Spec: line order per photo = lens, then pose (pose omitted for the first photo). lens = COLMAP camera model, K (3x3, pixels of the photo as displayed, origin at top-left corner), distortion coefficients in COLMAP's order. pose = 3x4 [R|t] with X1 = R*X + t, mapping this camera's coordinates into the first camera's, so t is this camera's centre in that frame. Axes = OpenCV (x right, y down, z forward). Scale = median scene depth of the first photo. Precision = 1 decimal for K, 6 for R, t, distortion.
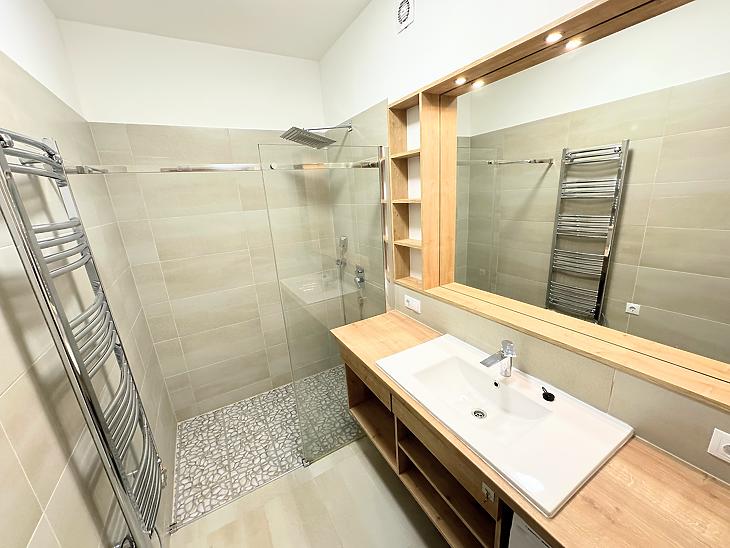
lens RADIAL K [[290.7, 0, 364.4], [0, 290.7, 273.4], [0, 0, 1]] dist [-0.001500, 0.000477]
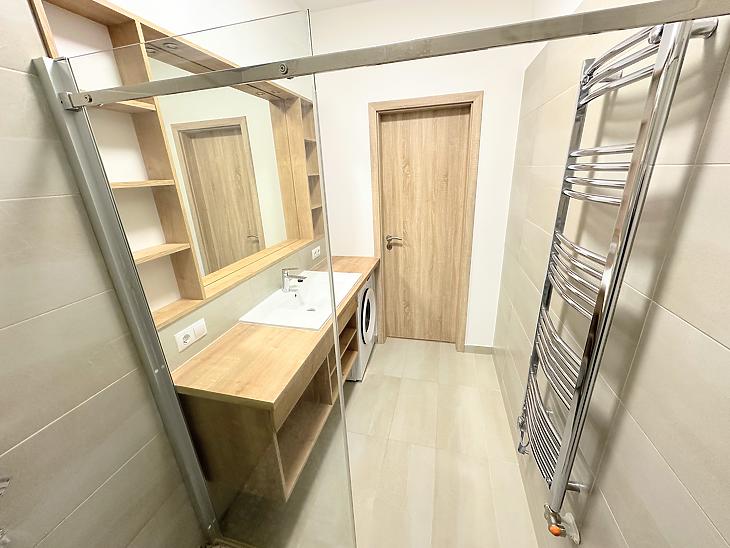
lens RADIAL K [[290.7, 0, 364.4], [0, 290.7, 273.4], [0, 0, 1]] dist [-0.001500, 0.000477]
pose [[-0.704643, -0.142204, 0.695167, -0.586325], [0.276632, 0.847134, 0.453694, -0.218821], [-0.653416, 0.511998, -0.557589, 1.050009]]
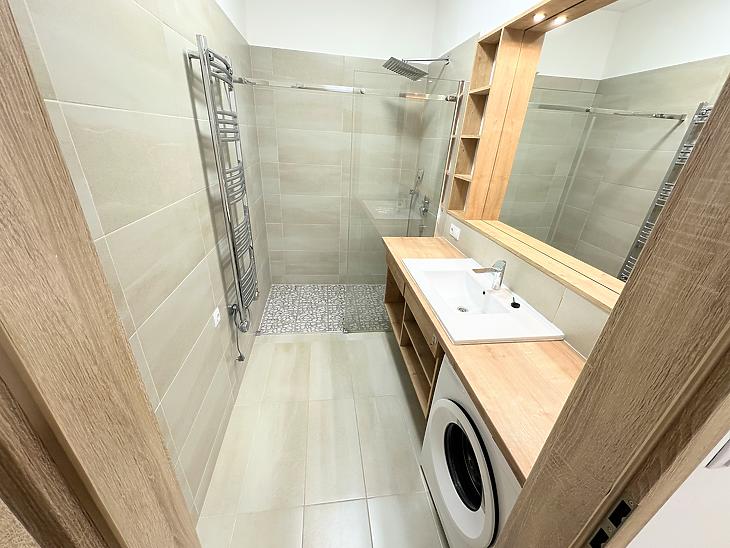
lens RADIAL K [[290.7, 0, 364.4], [0, 290.7, 273.4], [0, 0, 1]] dist [-0.001500, 0.000477]
pose [[0.919809, 0.266453, -0.288018, 0.211685], [-0.213458, 0.955739, 0.202481, 0.105357], [0.329222, -0.124764, 0.935974, -0.219739]]
